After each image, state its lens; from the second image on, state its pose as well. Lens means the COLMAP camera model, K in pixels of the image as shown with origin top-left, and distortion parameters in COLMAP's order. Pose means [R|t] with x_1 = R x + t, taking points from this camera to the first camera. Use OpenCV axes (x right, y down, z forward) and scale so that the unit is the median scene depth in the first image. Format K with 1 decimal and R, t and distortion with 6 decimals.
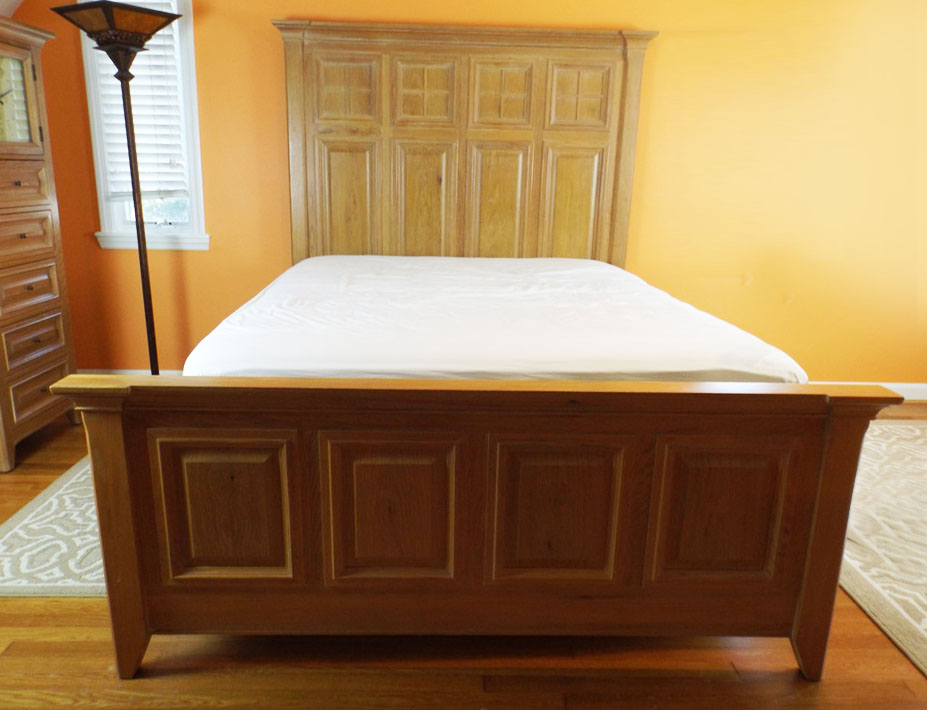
lens RADIAL K [[706.1, 0, 450.0], [0, 706.1, 366.2], [0, 0, 1]] dist [0.002380, -0.011526]
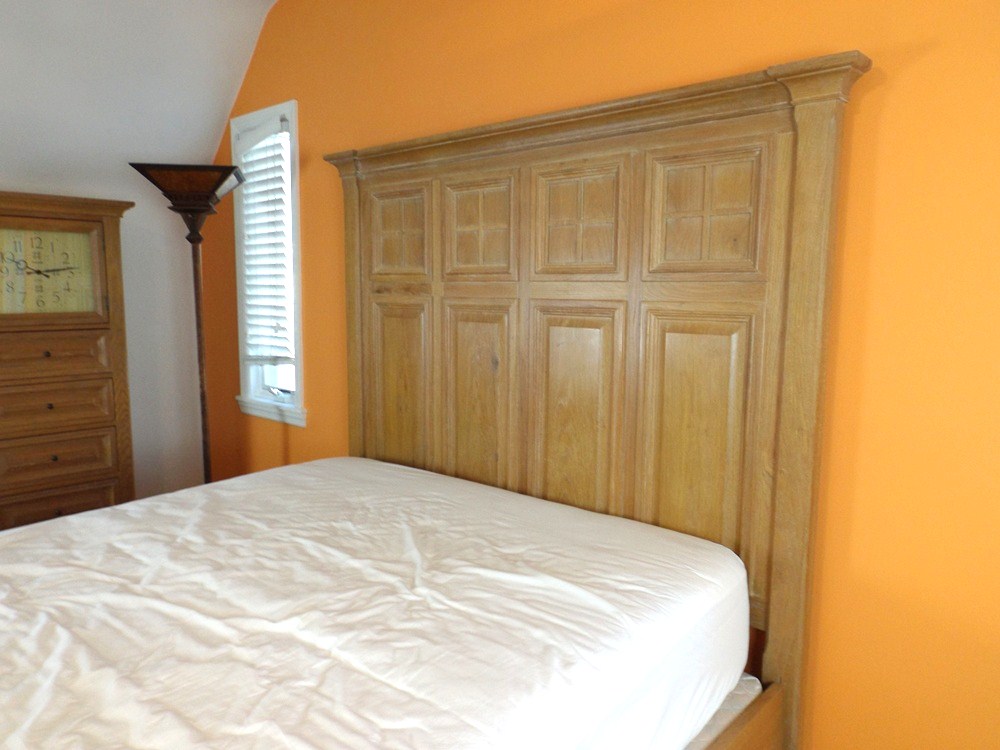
lens RADIAL K [[719.9, 0, 500.1], [0, 719.9, 378.0], [0, 0, 1]] dist [0.007298, -0.013409]
pose [[0.726704, 0.068417, -0.683535, 0.433068], [-0.173864, 0.980949, -0.086658, -0.201181], [0.664585, 0.181817, 0.724755, 0.562231]]
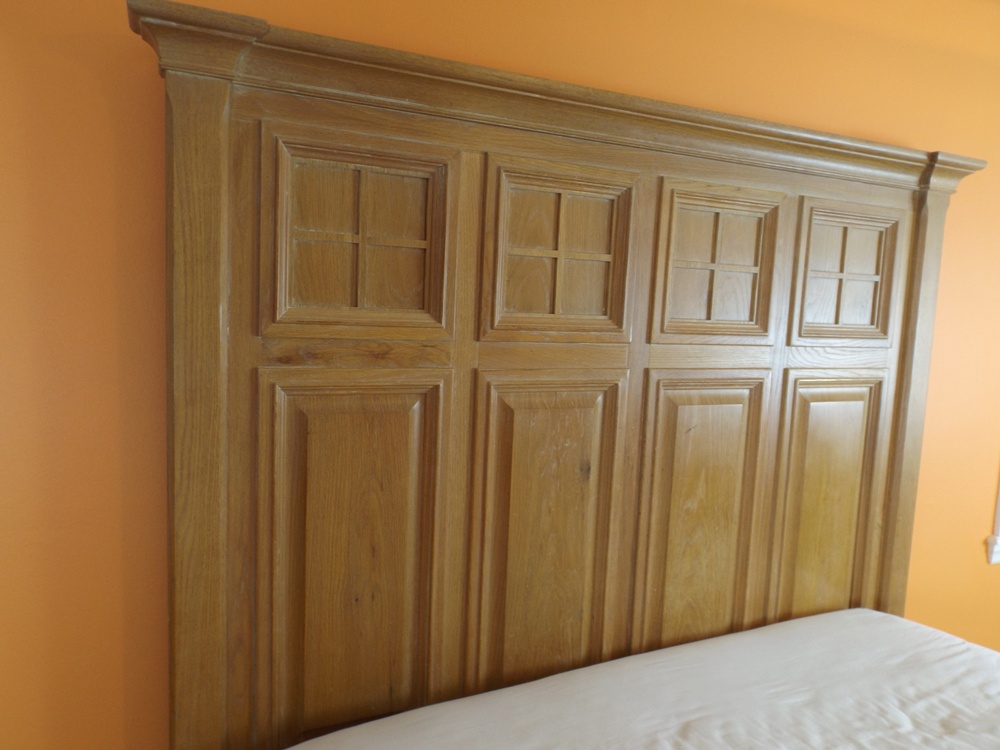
lens RADIAL K [[719.9, 0, 495.4], [0, 719.9, 376.6], [0, 0, 1]] dist [0.007298, -0.013409]
pose [[0.918583, -0.026537, 0.394336, -0.223775], [0.083059, 0.988424, -0.126964, -0.274930], [-0.386402, 0.149380, 0.910153, 0.664437]]
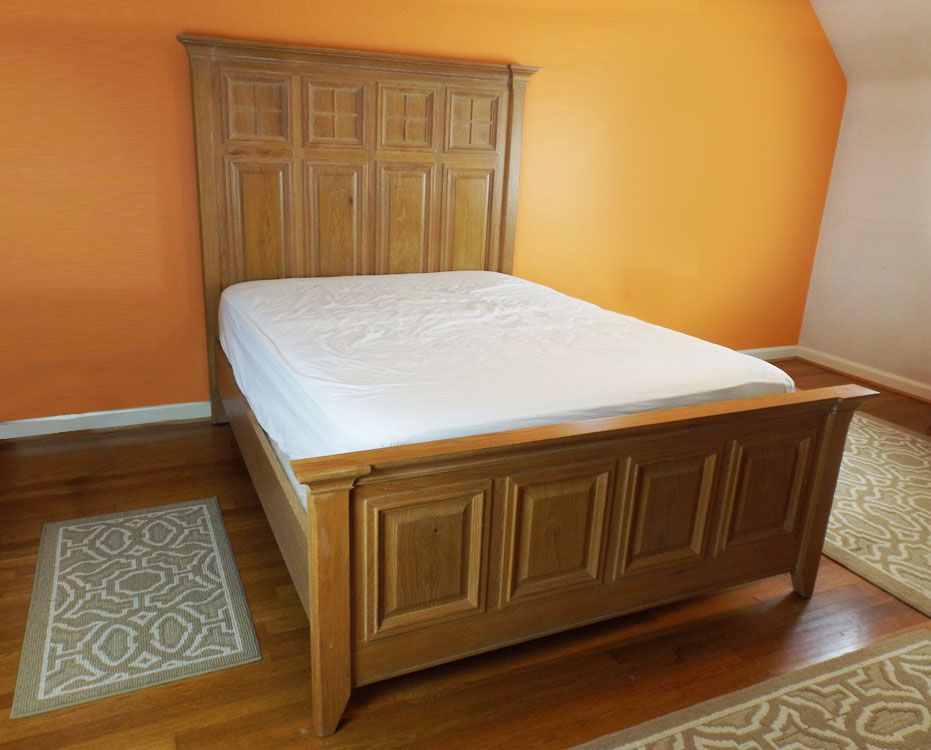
lens RADIAL K [[713.3, 0, 431.8], [0, 713.3, 375.7], [0, 0, 1]] dist [0.000155, -0.007602]
pose [[0.929294, -0.101744, 0.355051, -0.306630], [0.084610, 0.994389, 0.063499, -0.068857], [-0.359519, -0.028968, 0.932688, -0.013547]]
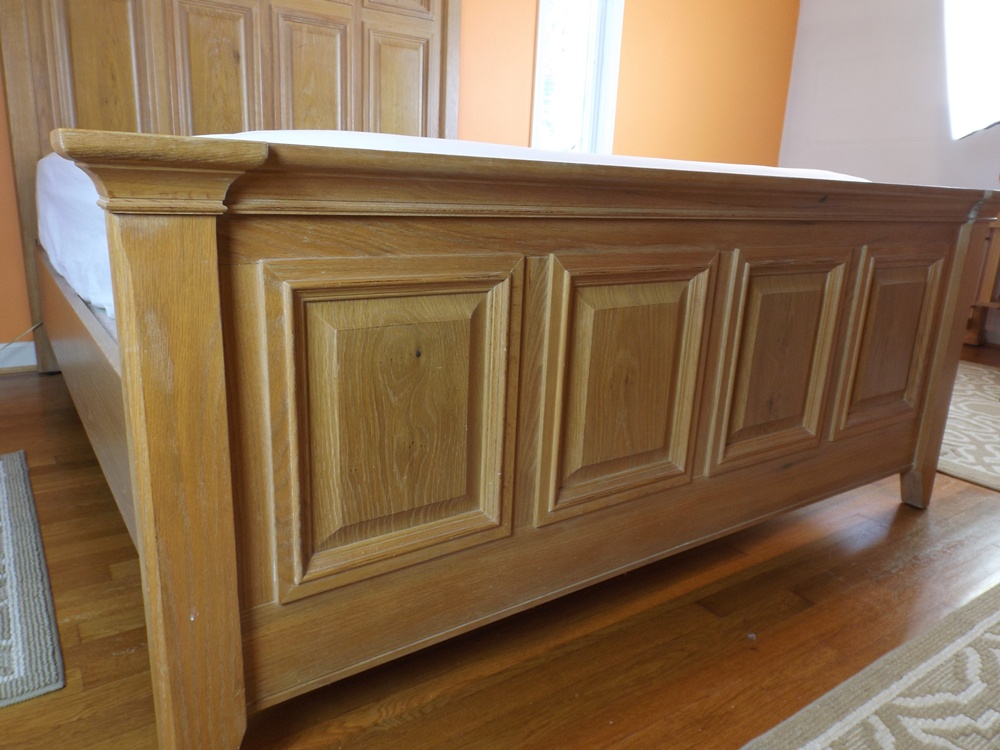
lens RADIAL K [[719.9, 0, 491.4], [0, 719.9, 379.1], [0, 0, 1]] dist [0.007298, -0.013409]
pose [[0.834436, -0.128002, 0.536034, -0.247799], [0.120824, 0.991480, 0.048676, 0.070343], [-0.537698, 0.024149, 0.842792, 0.231615]]
